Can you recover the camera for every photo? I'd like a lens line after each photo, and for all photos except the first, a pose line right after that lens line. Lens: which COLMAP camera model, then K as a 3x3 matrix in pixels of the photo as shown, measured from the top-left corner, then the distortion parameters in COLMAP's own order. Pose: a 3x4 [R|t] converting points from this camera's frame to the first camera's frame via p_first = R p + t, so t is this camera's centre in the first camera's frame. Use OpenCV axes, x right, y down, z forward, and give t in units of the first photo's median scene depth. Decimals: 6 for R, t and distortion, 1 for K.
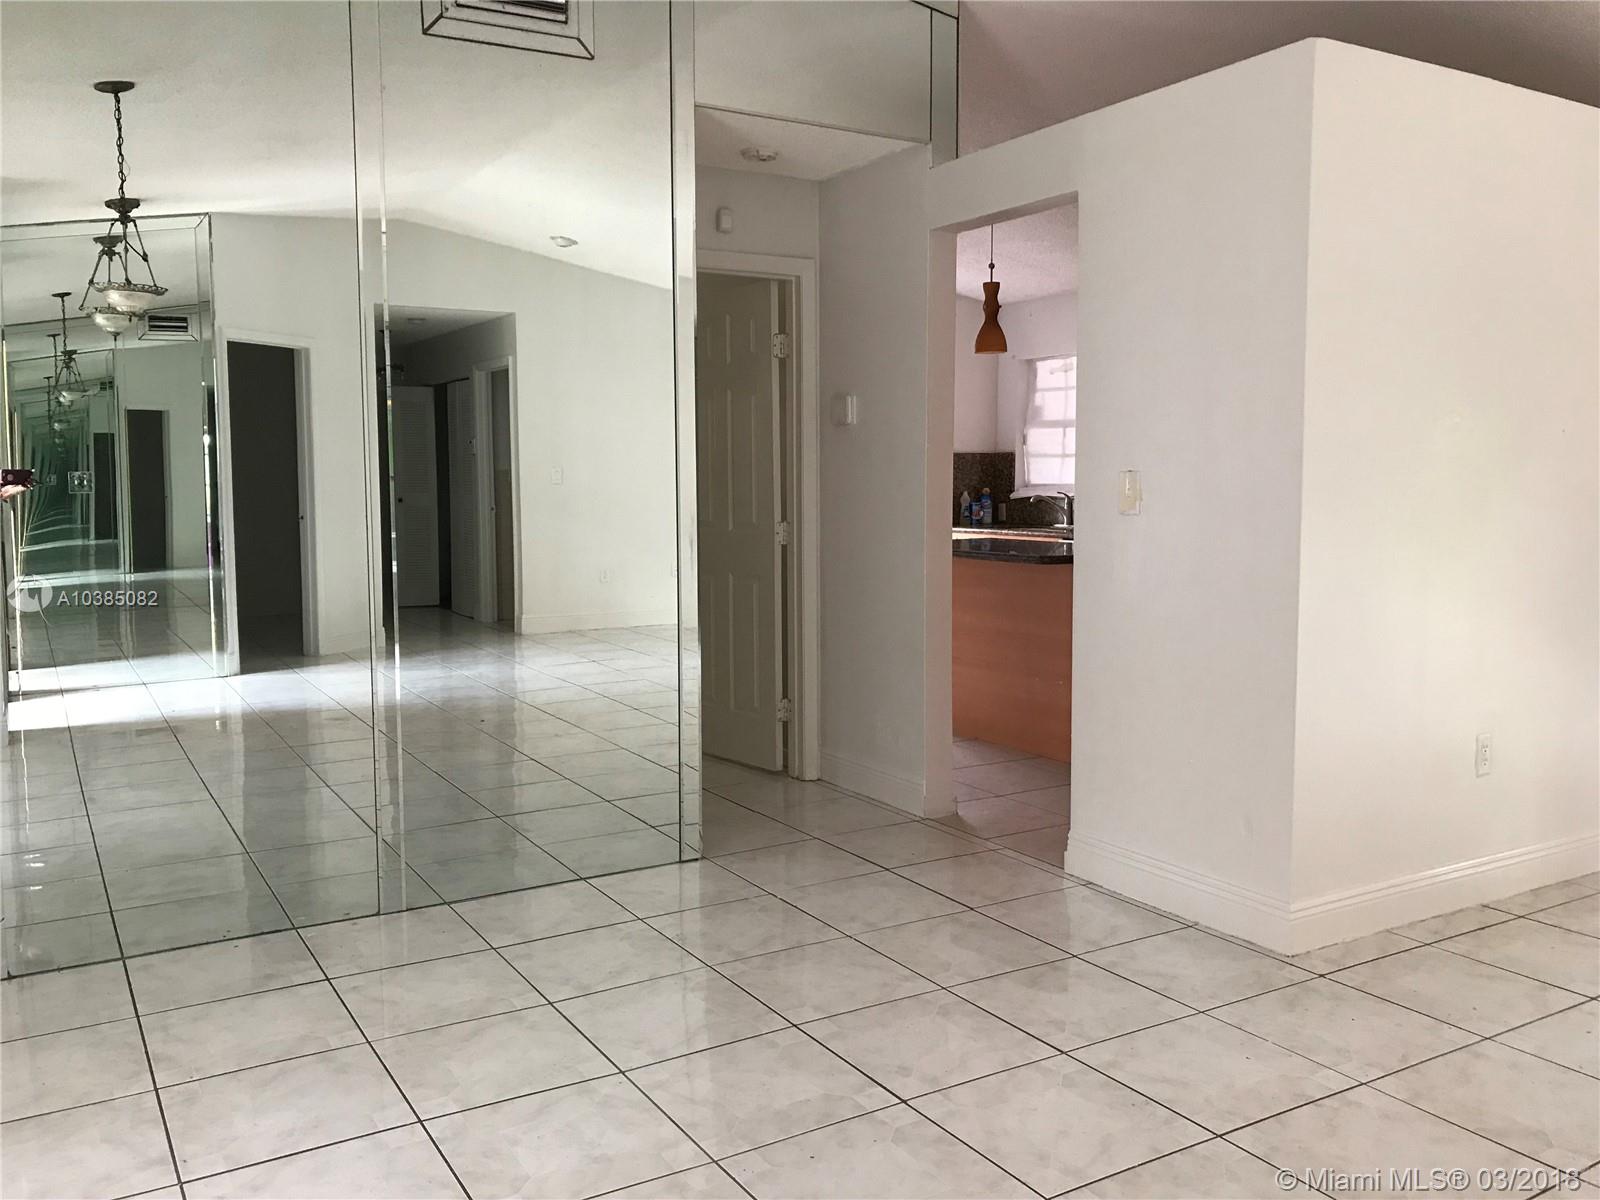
lens RADIAL K [[1317.2, 0, 792.1], [0, 1317.2, 598.7], [0, 0, 1]] dist [0.037545, -0.007395]
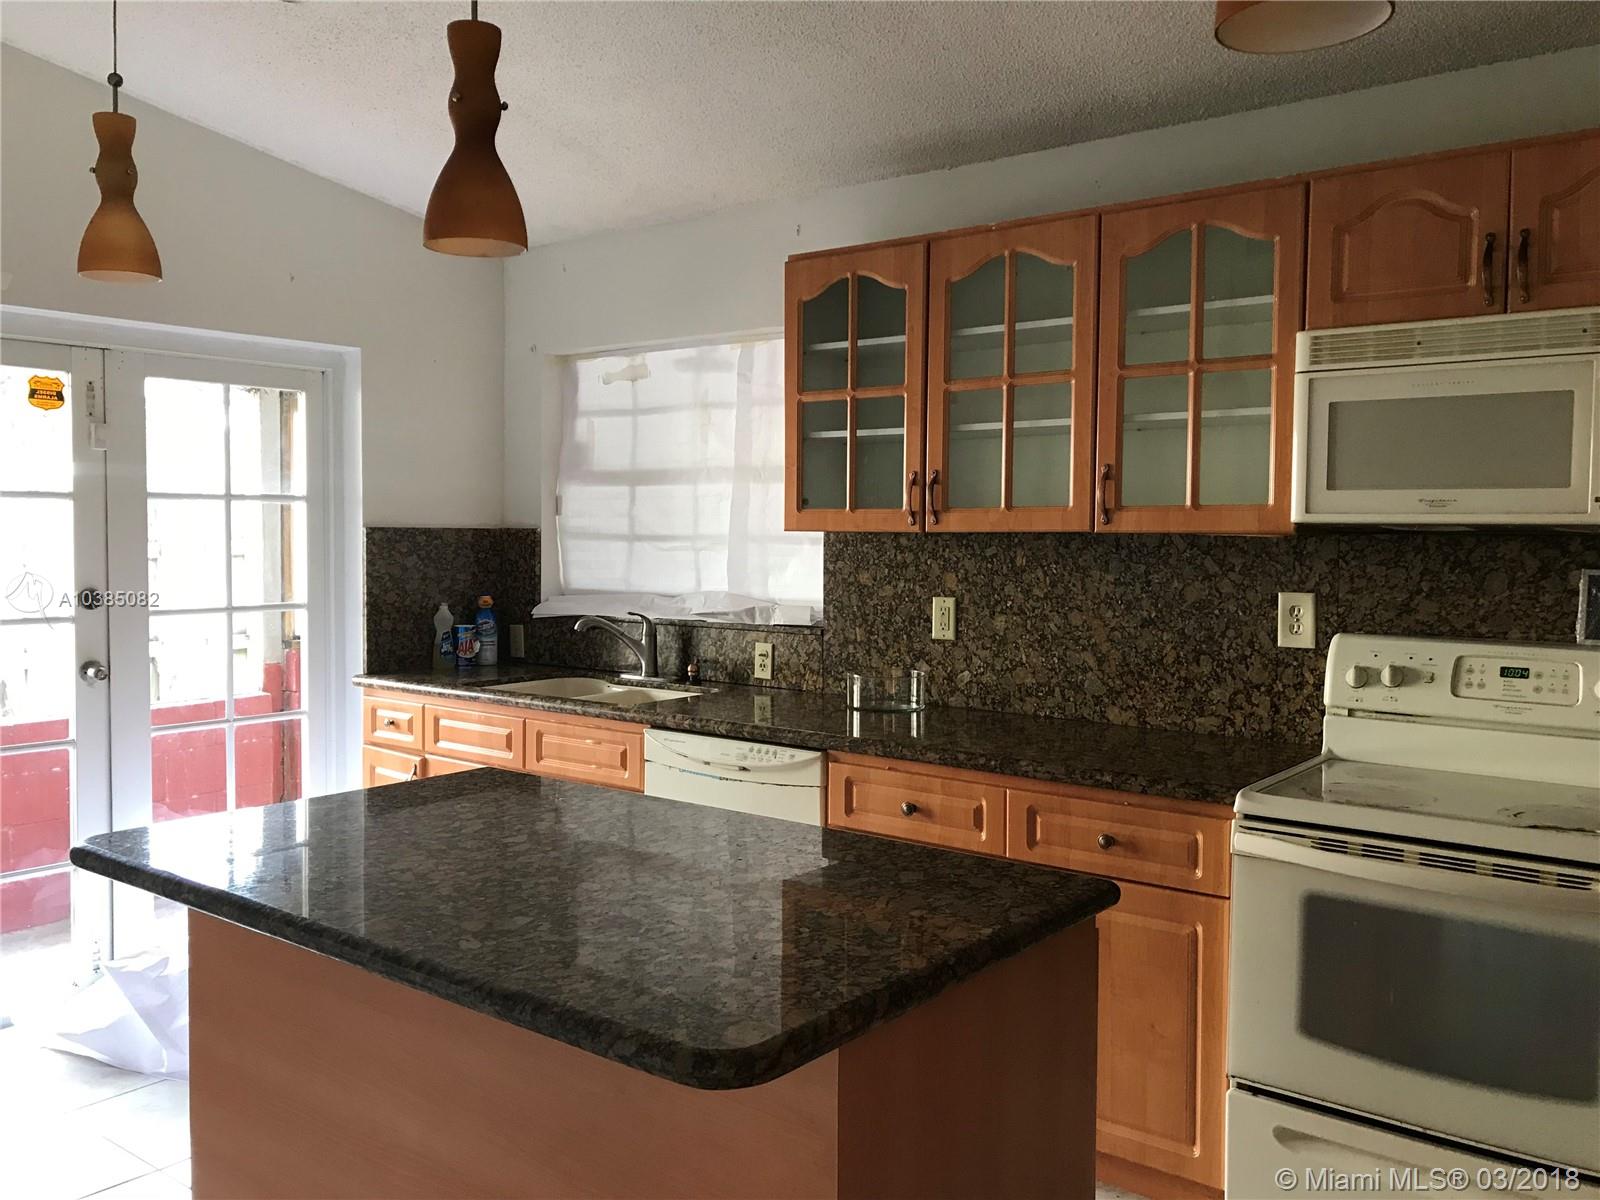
lens RADIAL K [[1317.2, 0, 786.4], [0, 1317.2, 599.6], [0, 0, 1]] dist [0.037545, -0.007395]
pose [[0.935506, -0.007233, 0.353237, 0.075350], [0.022628, 0.998964, -0.039472, -0.060062], [-0.352585, 0.044919, 0.934701, 0.477371]]
